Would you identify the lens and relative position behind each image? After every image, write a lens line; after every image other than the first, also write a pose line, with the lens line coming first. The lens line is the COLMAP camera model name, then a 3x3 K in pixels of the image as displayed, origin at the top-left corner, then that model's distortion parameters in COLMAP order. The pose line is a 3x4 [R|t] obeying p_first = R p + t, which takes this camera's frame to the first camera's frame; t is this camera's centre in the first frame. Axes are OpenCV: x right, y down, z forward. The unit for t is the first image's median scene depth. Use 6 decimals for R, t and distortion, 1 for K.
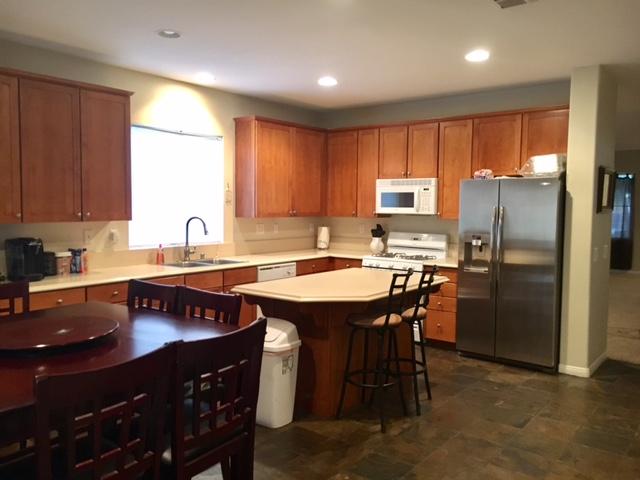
lens RADIAL K [[541.1, 0, 320.0], [0, 541.1, 240.0], [0, 0, 1]] dist [0.046352, -0.006202]
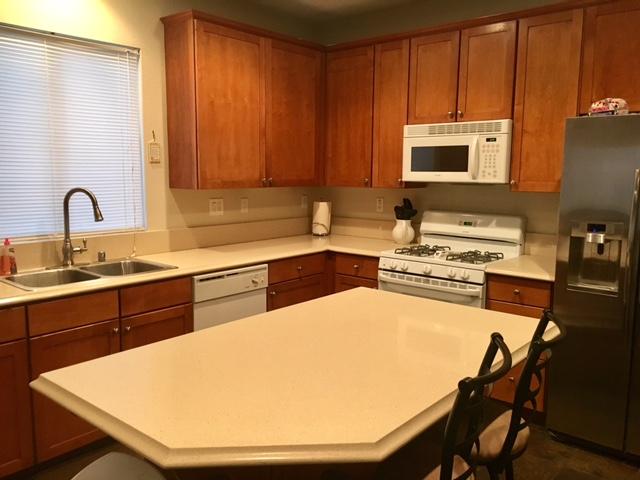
lens RADIAL K [[541.1, 0, 320.0], [0, 541.1, 240.0], [0, 0, 1]] dist [0.046352, -0.006202]
pose [[0.999023, 0.004283, -0.043995, 0.039387], [-0.001488, 0.997989, 0.063366, -0.023076], [0.044178, -0.063239, 0.997020, 0.401317]]
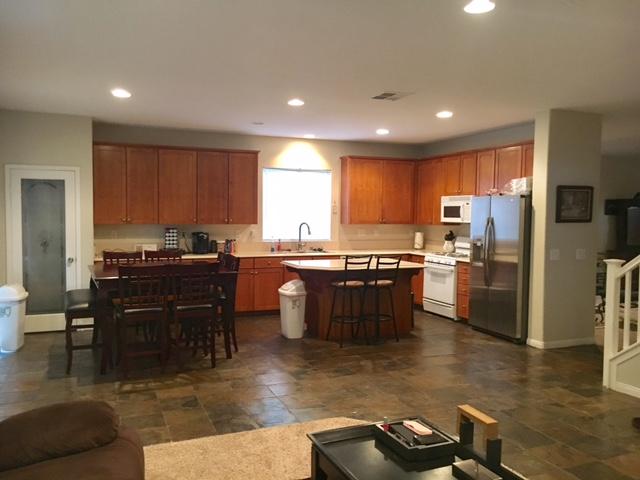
lens RADIAL K [[541.1, 0, 320.0], [0, 541.1, 240.0], [0, 0, 1]] dist [0.046352, -0.006202]
pose [[0.868681, 0.024784, -0.494751, 0.531097], [-0.035654, 0.999285, -0.012542, 0.022734], [0.494086, 0.028535, 0.868944, -0.310502]]
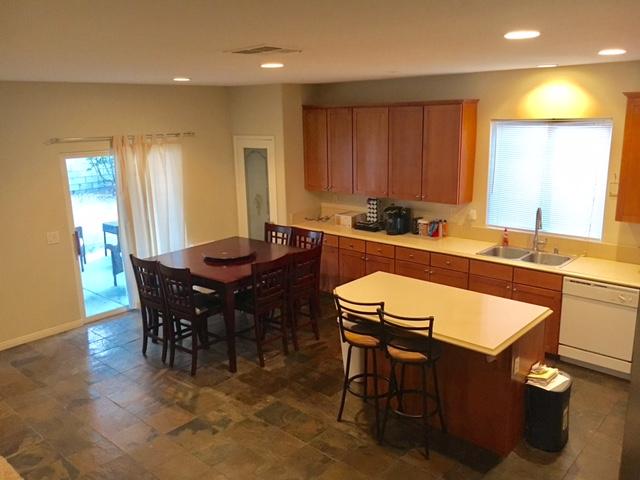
lens RADIAL K [[541.1, 0, 320.0], [0, 541.1, 240.0], [0, 0, 1]] dist [0.046352, -0.006202]
pose [[-0.066797, 0.222185, -0.972714, 0.698608], [-0.049481, 0.972954, 0.225638, -0.172960], [0.996539, 0.063203, -0.053996, 0.591340]]
